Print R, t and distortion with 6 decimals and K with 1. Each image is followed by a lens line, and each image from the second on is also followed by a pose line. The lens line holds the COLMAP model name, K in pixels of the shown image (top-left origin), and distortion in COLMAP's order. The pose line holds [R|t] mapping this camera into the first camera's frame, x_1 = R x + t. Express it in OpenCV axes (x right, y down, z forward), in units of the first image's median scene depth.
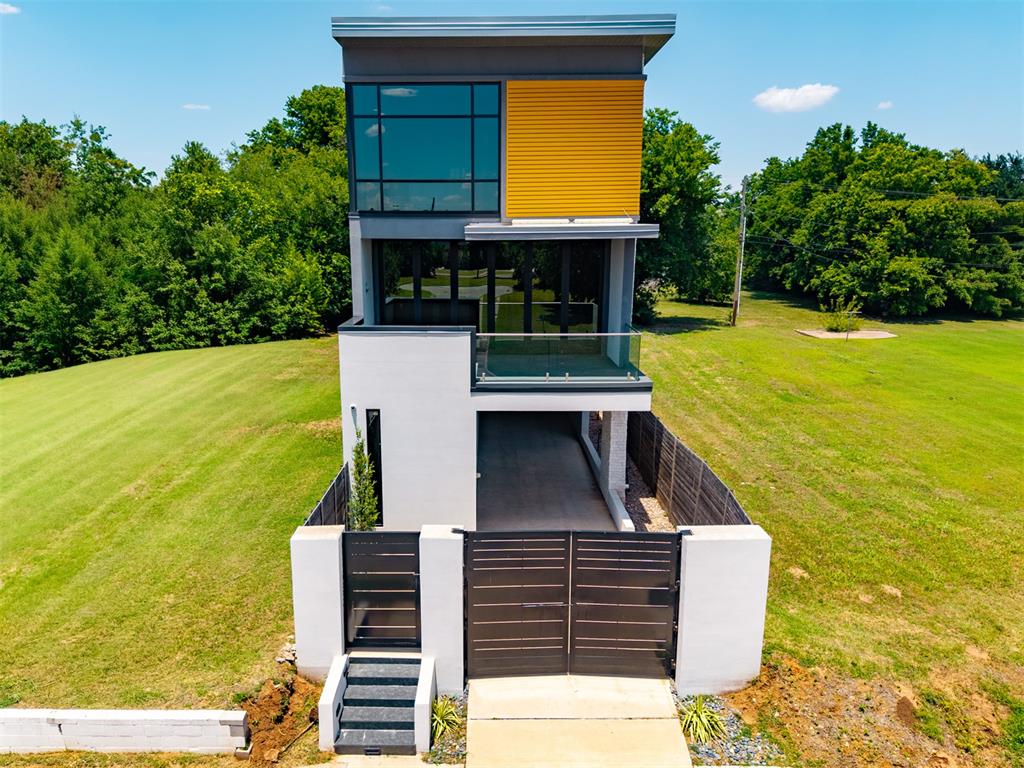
lens RADIAL K [[768.5, 0, 491.0], [0, 768.5, 406.2], [0, 0, 1]] dist [0.005558, -0.001543]
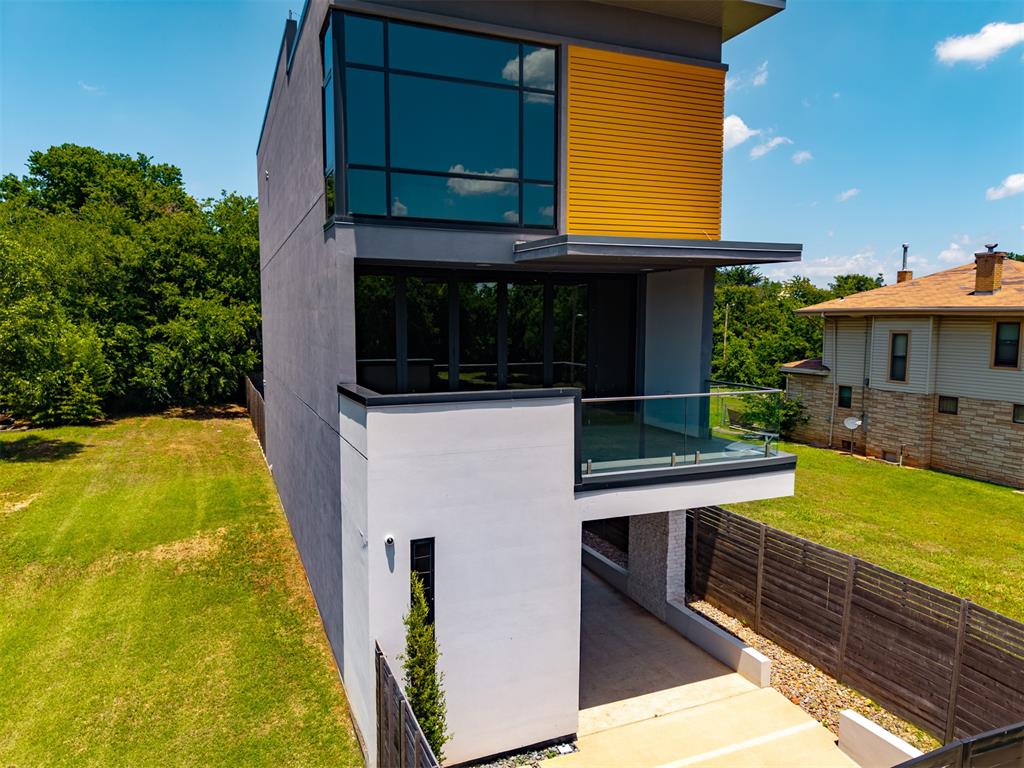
lens RADIAL K [[688.6, 0, 512.0], [0, 688.6, 384.0], [0, 0, 1]] dist [0.003862, -0.004634]
pose [[0.922810, -0.034805, 0.383680, -0.281322], [0.083455, 0.990323, -0.110885, -0.047374], [-0.376107, 0.134346, 0.916785, 0.478785]]
